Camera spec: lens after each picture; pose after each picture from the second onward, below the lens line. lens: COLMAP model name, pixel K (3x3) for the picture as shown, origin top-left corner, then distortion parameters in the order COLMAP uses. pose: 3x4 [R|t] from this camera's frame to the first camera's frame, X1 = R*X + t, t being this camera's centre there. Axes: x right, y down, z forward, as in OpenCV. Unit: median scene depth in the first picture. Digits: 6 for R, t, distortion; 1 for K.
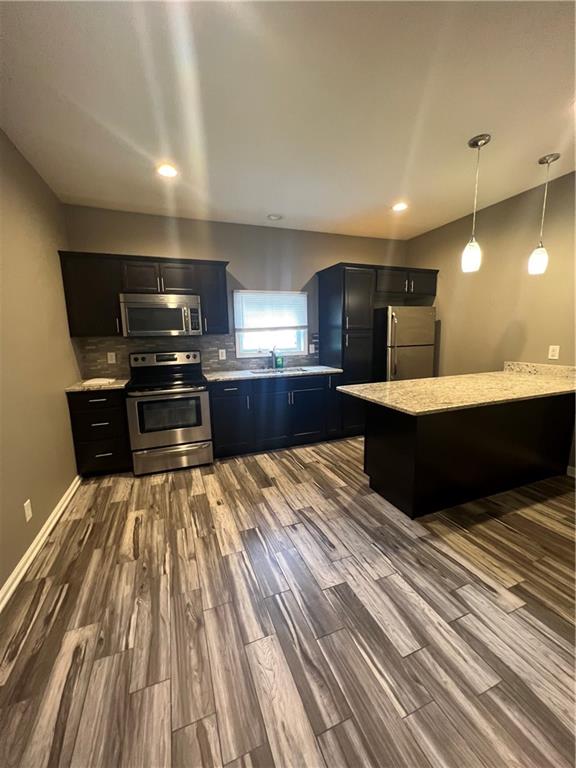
lens RADIAL K [[308.3, 0, 287.0], [0, 308.3, 384.9], [0, 0, 1]] dist [-0.002851, -0.000355]
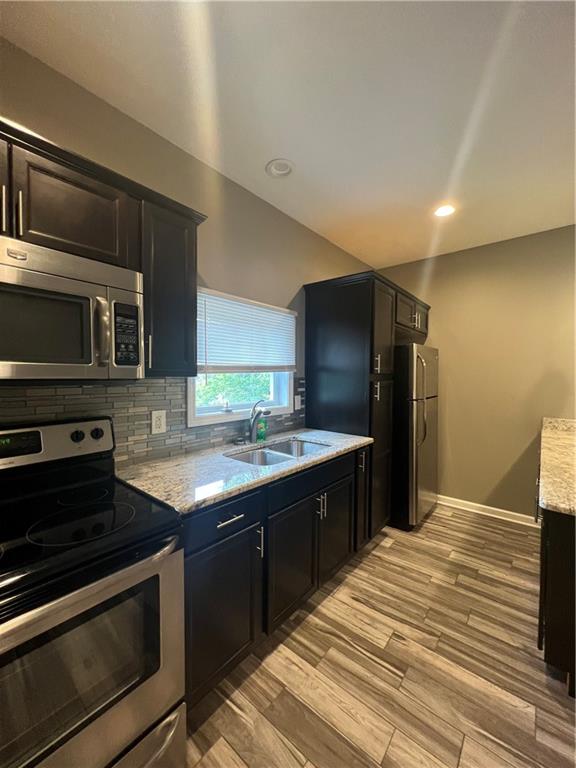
lens RADIAL K [[308.3, 0, 289.3], [0, 308.3, 382.4], [0, 0, 1]] dist [-0.002851, -0.000355]
pose [[0.872030, 0.015744, 0.489199, -0.269052], [0.054091, 0.990260, -0.128292, -0.089821], [-0.486454, 0.138336, 0.862685, 0.533208]]
